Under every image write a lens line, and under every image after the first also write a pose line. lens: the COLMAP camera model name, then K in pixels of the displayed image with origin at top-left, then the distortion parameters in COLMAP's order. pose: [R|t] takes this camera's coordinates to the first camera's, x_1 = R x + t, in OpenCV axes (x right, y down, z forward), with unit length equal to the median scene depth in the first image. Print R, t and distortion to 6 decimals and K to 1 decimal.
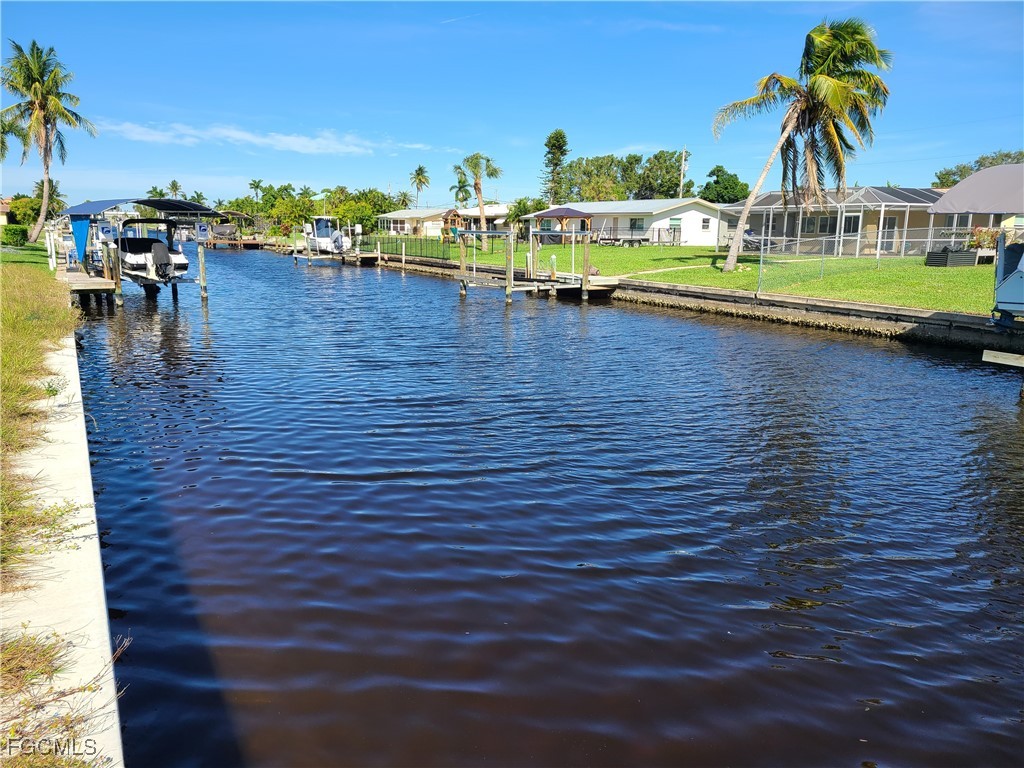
lens RADIAL K [[773.1, 0, 512.9], [0, 773.1, 376.1], [0, 0, 1]] dist [0.054505, -0.004241]
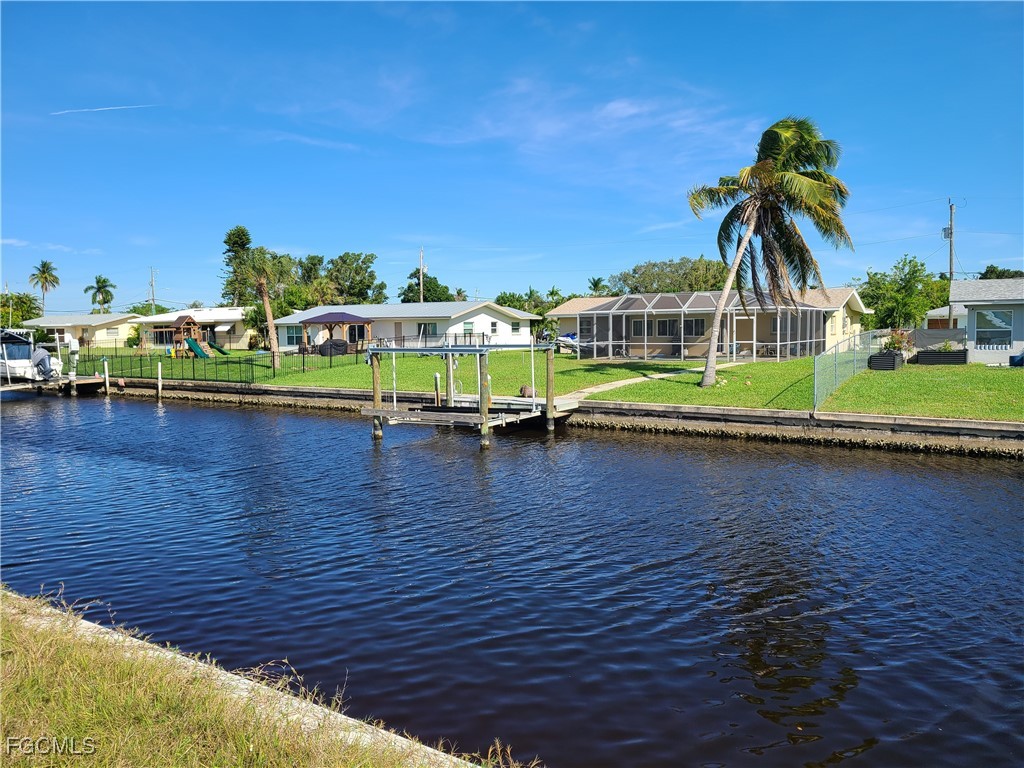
lens RADIAL K [[773.1, 0, 512.9], [0, 773.1, 376.1], [0, 0, 1]] dist [0.054505, -0.004241]
pose [[0.892016, -0.051542, 0.449056, -0.179260], [0.107715, 0.989095, -0.100441, -0.049519], [-0.438982, 0.137965, 0.887840, 0.201705]]
